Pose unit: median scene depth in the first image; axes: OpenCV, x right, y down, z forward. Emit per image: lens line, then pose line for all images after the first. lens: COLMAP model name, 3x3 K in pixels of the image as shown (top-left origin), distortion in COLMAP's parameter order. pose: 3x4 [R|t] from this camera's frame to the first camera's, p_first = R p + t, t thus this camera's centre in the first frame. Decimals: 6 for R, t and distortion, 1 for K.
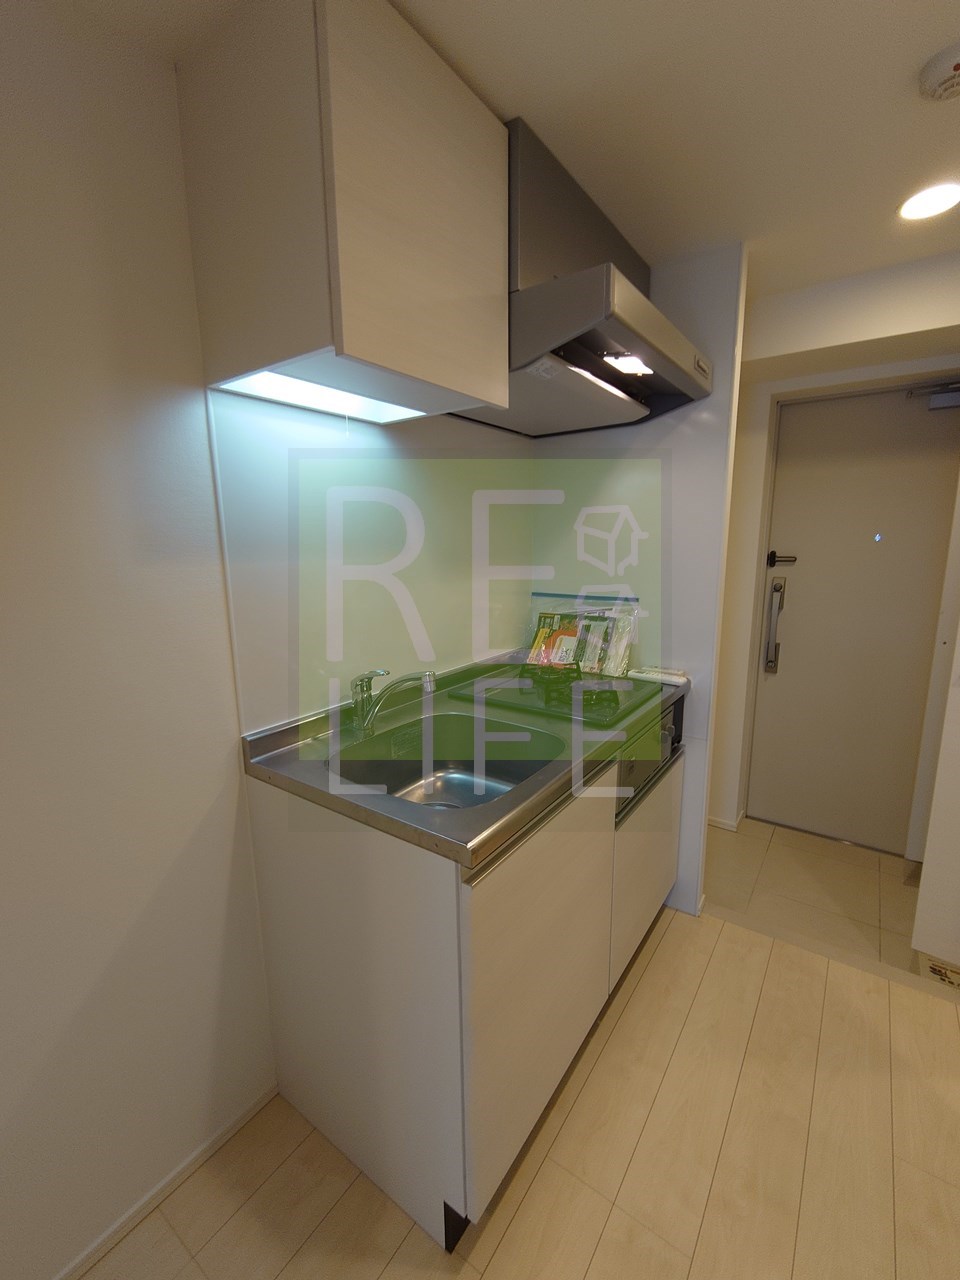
lens RADIAL K [[549.8, 0, 478.2], [0, 549.8, 636.3], [0, 0, 1]] dist [0.001959, -0.001592]
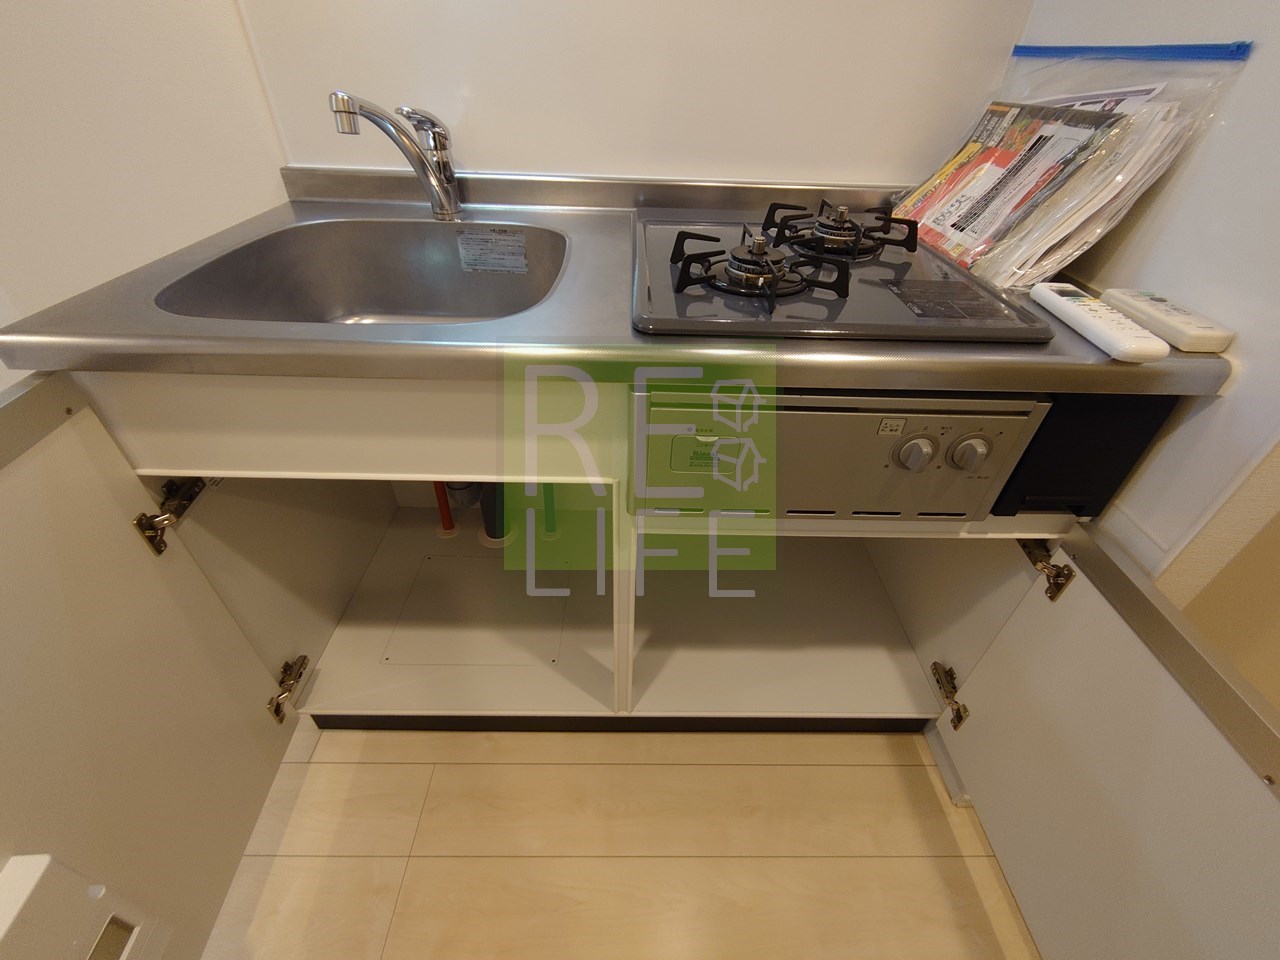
lens RADIAL K [[549.8, 0, 641.7], [0, 549.8, 479.3], [0, 0, 1]] dist [0.001959, -0.001592]
pose [[0.589304, 0.515621, -0.621977, 0.331676], [-0.173134, 0.832571, 0.526165, 0.020631], [0.789142, -0.202386, 0.579909, 0.442616]]
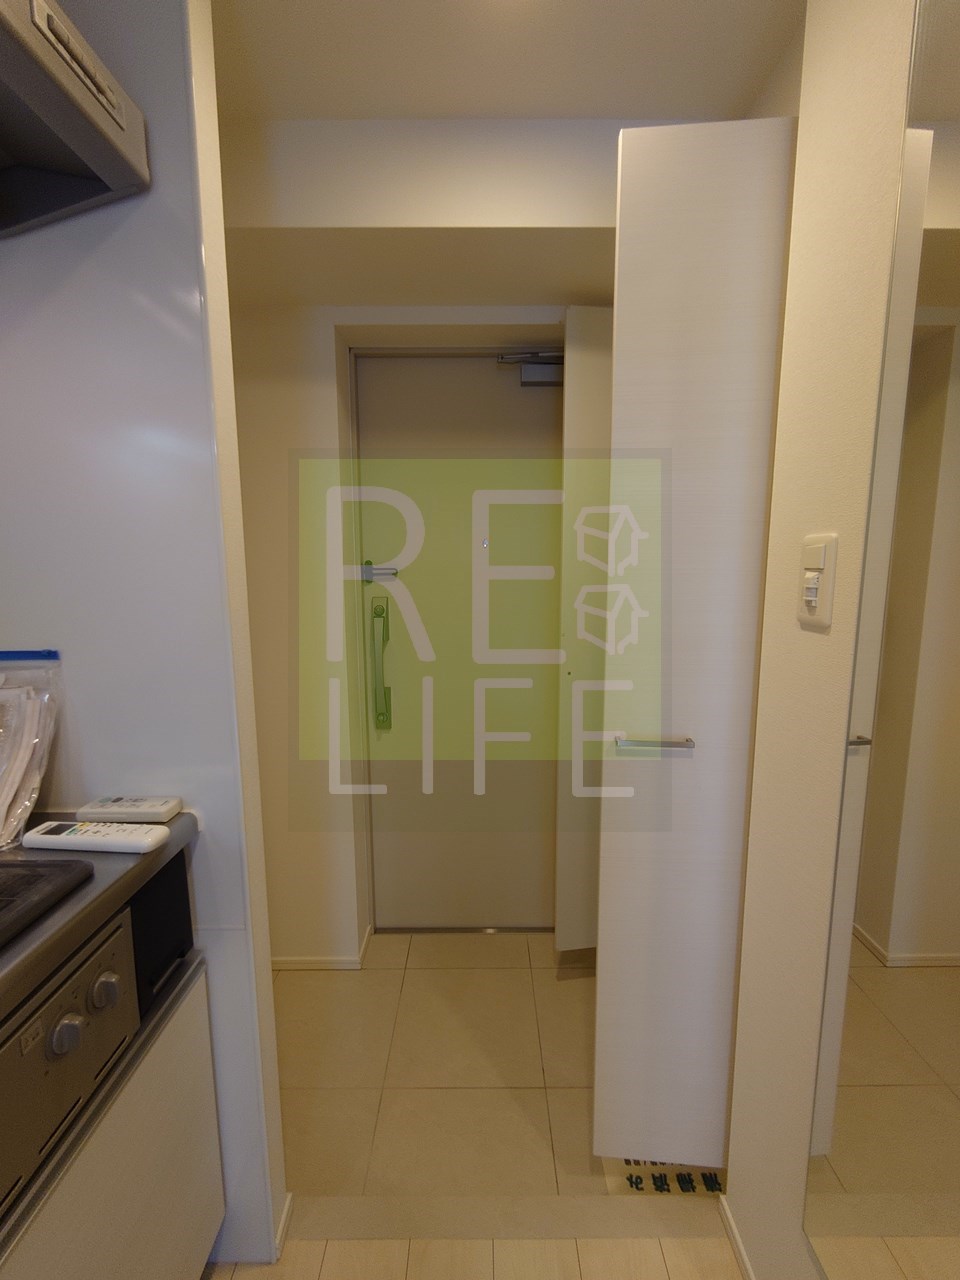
lens RADIAL K [[549.8, 0, 482.8], [0, 549.8, 639.2], [0, 0, 1]] dist [0.001959, -0.001592]
pose [[0.813461, -0.075709, 0.576670, 0.261592], [0.101497, 0.994756, -0.012576, -0.032277], [-0.572694, 0.068760, 0.816880, 0.372214]]
